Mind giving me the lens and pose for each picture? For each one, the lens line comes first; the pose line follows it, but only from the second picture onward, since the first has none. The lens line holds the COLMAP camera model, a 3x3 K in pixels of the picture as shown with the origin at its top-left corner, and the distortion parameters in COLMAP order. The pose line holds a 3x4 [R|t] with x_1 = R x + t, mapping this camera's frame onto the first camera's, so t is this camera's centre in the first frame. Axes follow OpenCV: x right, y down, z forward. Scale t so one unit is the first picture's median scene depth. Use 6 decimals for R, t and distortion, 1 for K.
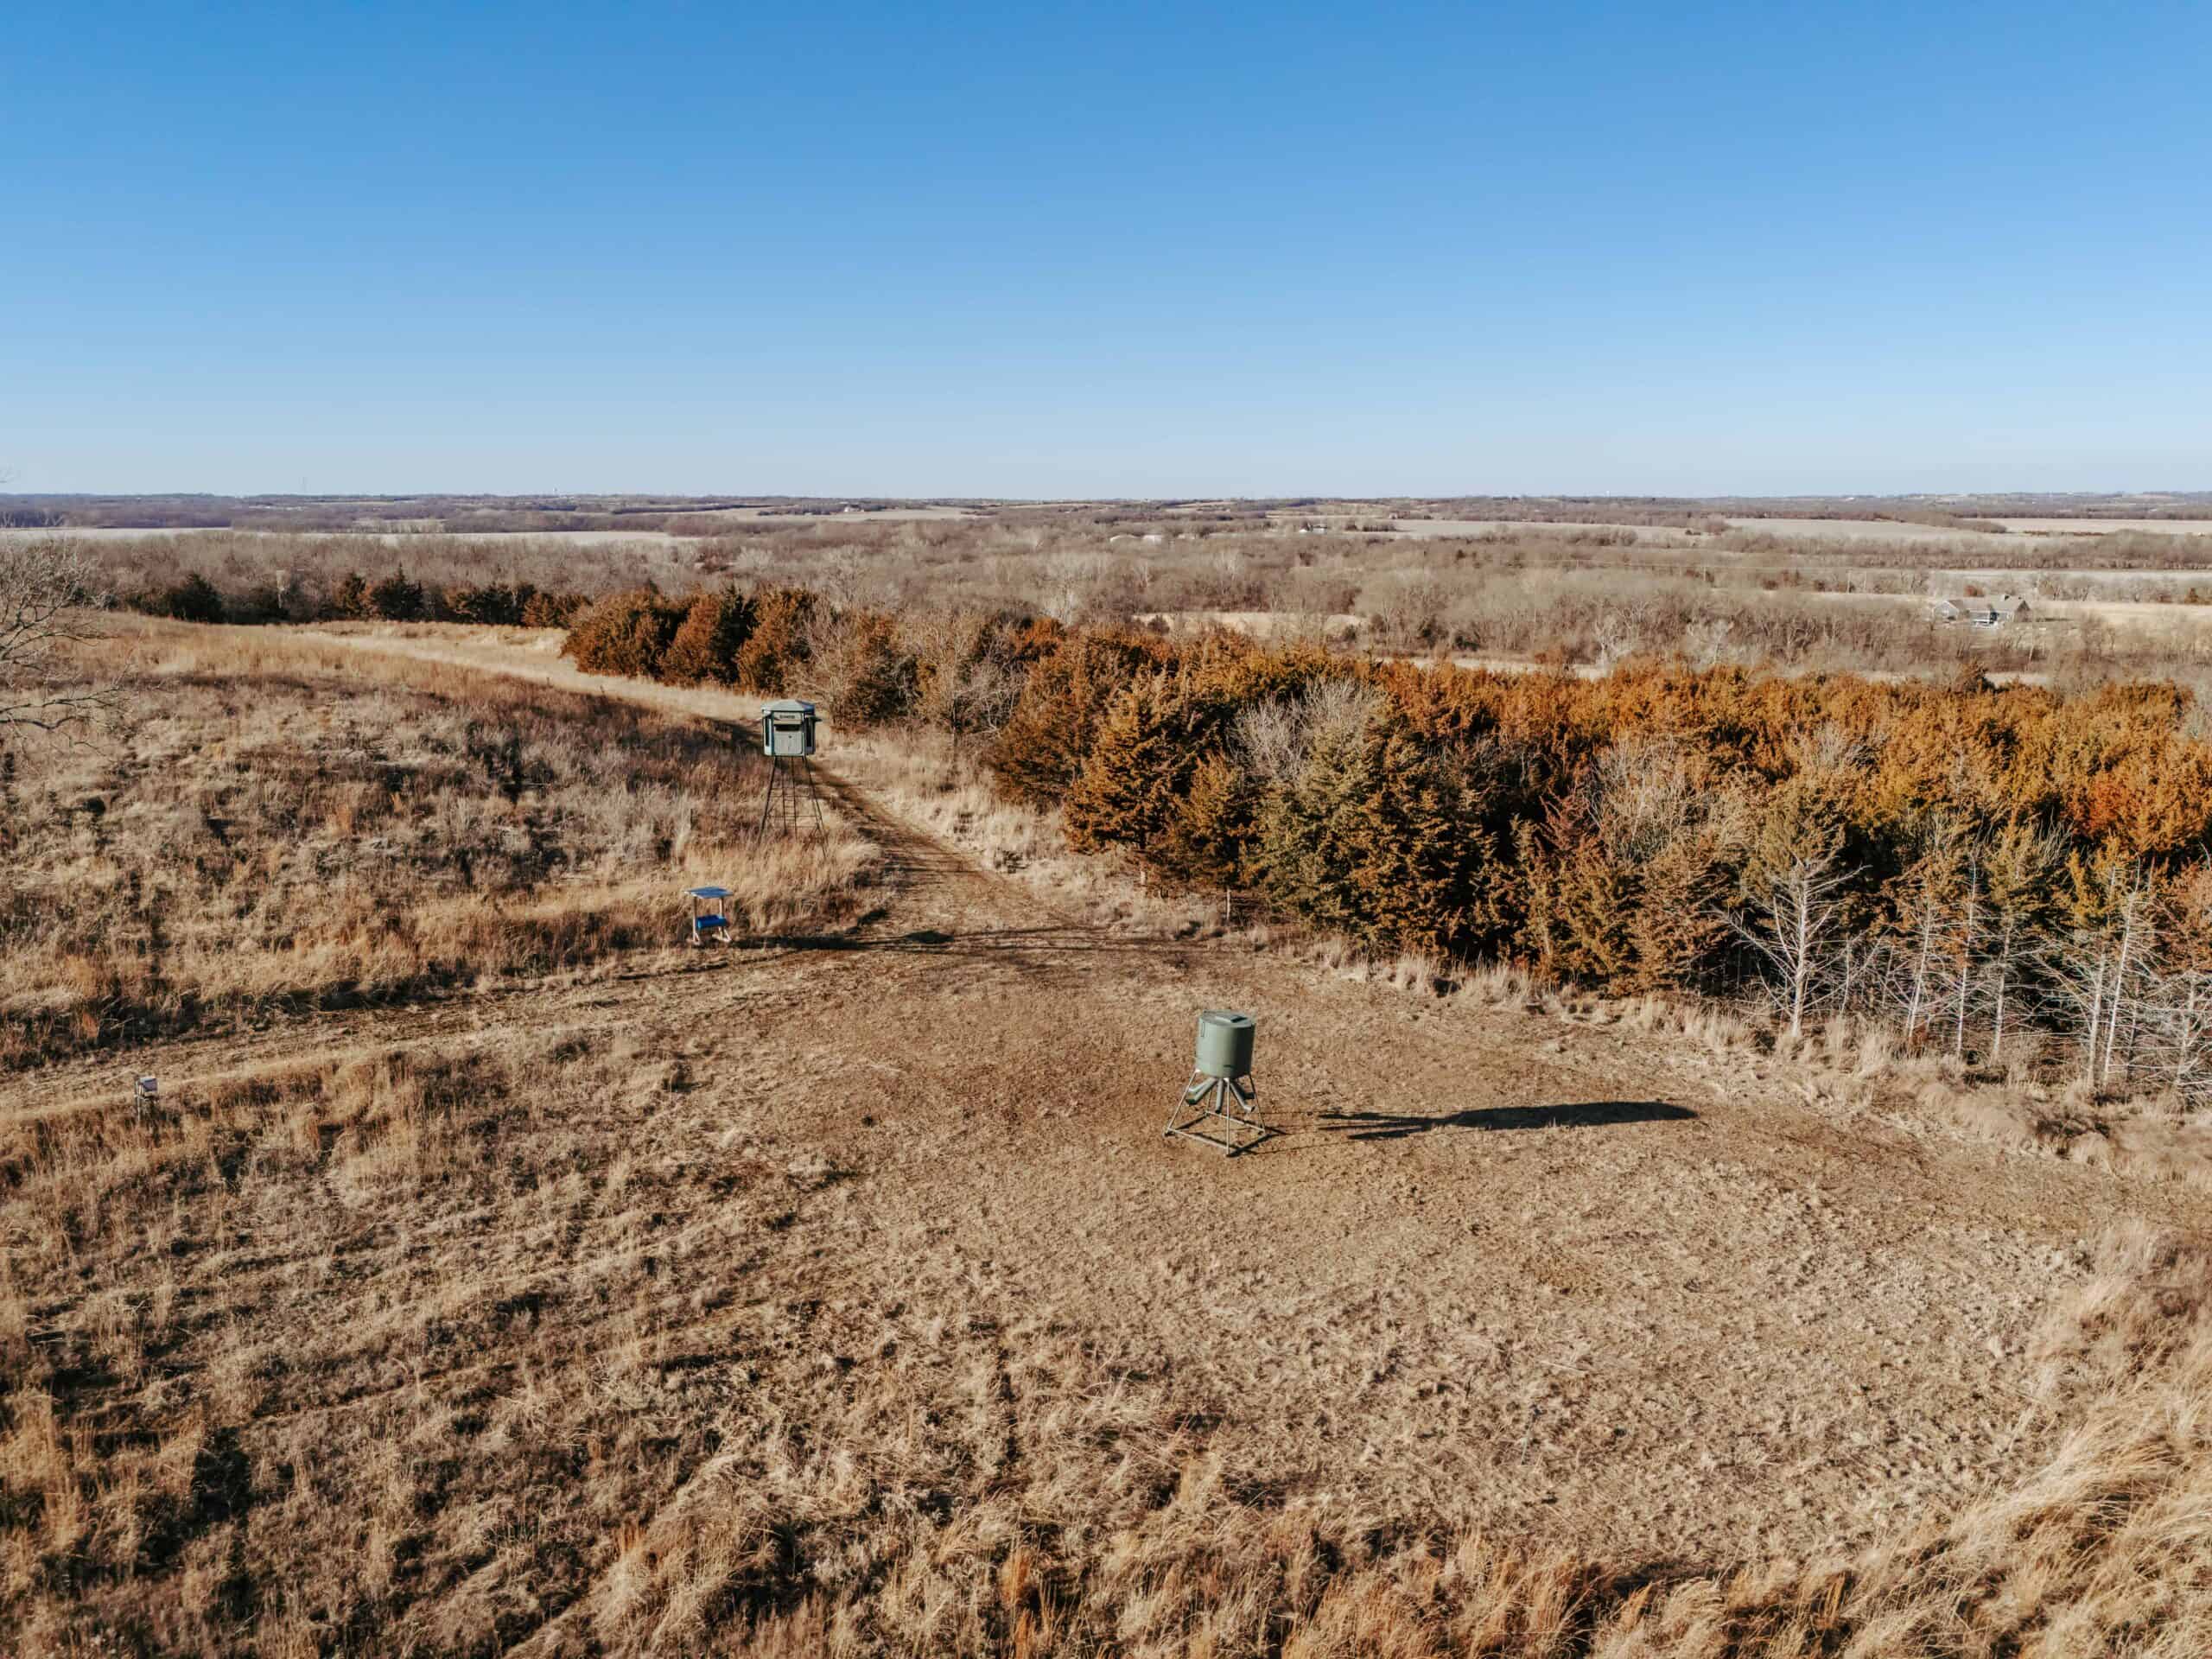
lens RADIAL K [[1642.1, 0, 1102.0], [0, 1642.1, 832.7], [0, 0, 1]] dist [0.044012, -0.039853]
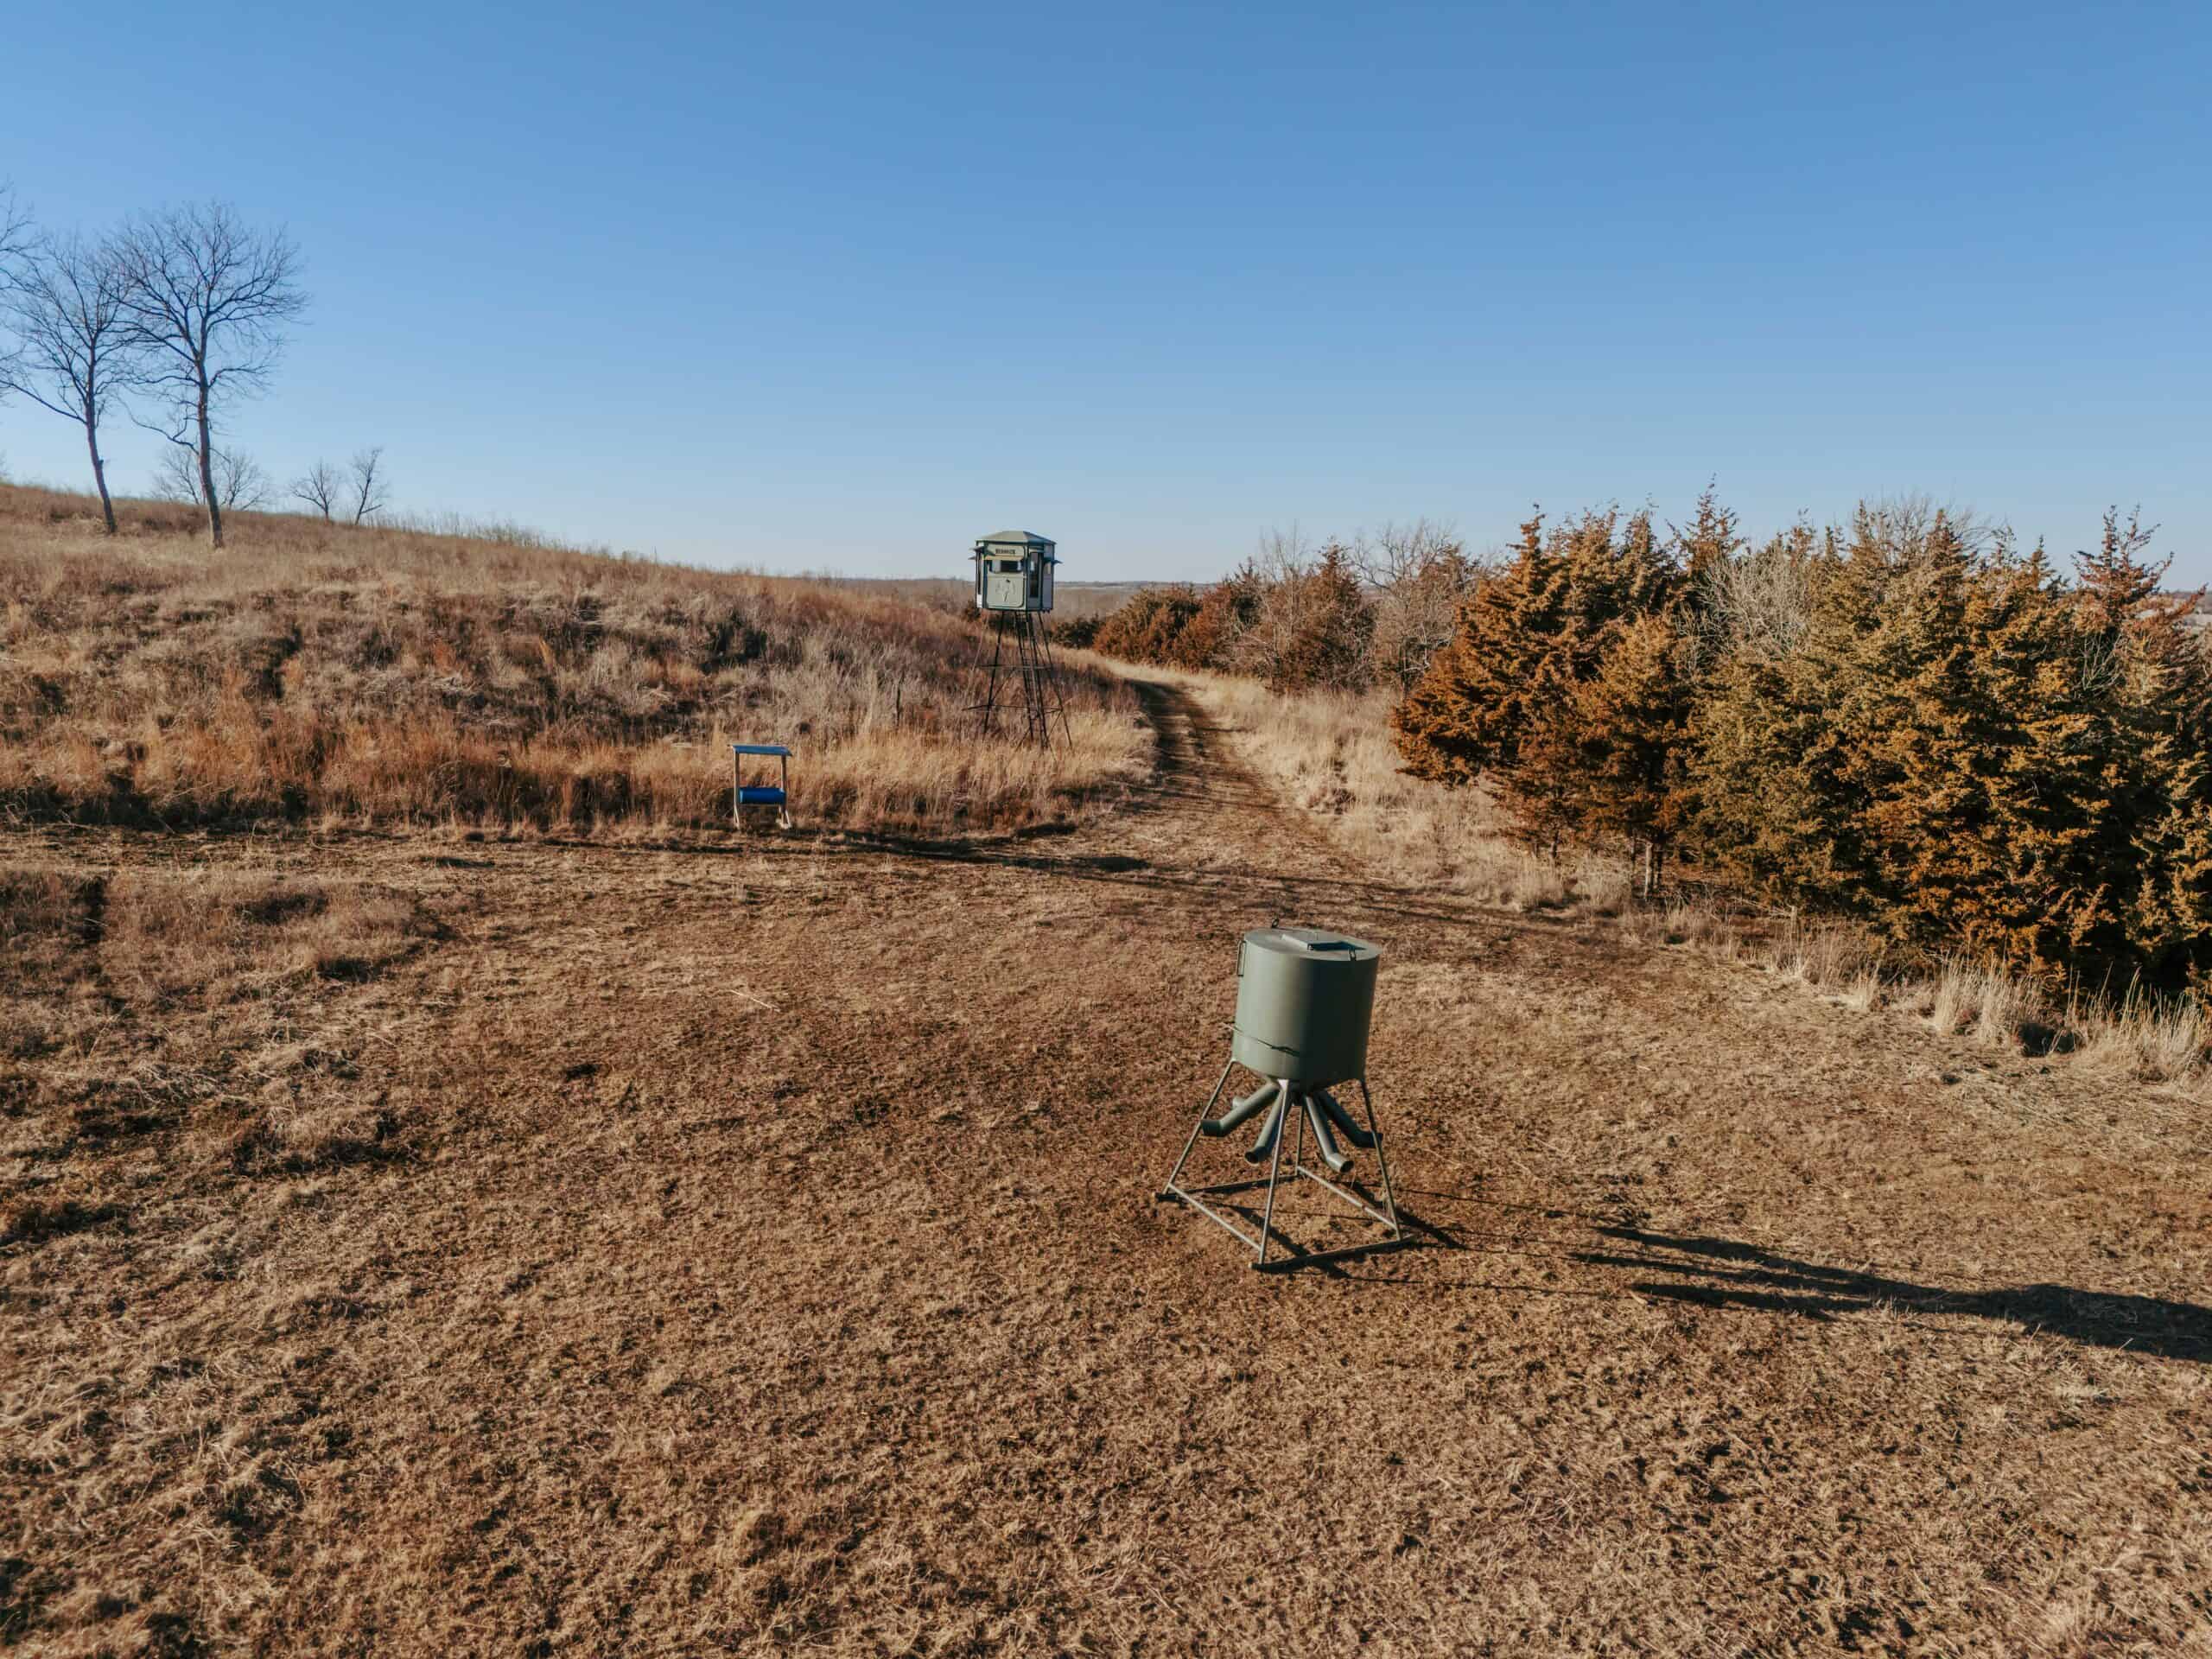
lens RADIAL K [[1642.1, 0, 1104.1], [0, 1642.1, 847.9], [0, 0, 1]] dist [0.044012, -0.039853]
pose [[0.916304, 0.075969, -0.393212, 0.137642], [-0.096908, 0.994725, -0.033642, 0.078497], [0.388582, 0.068932, 0.918832, 0.426608]]
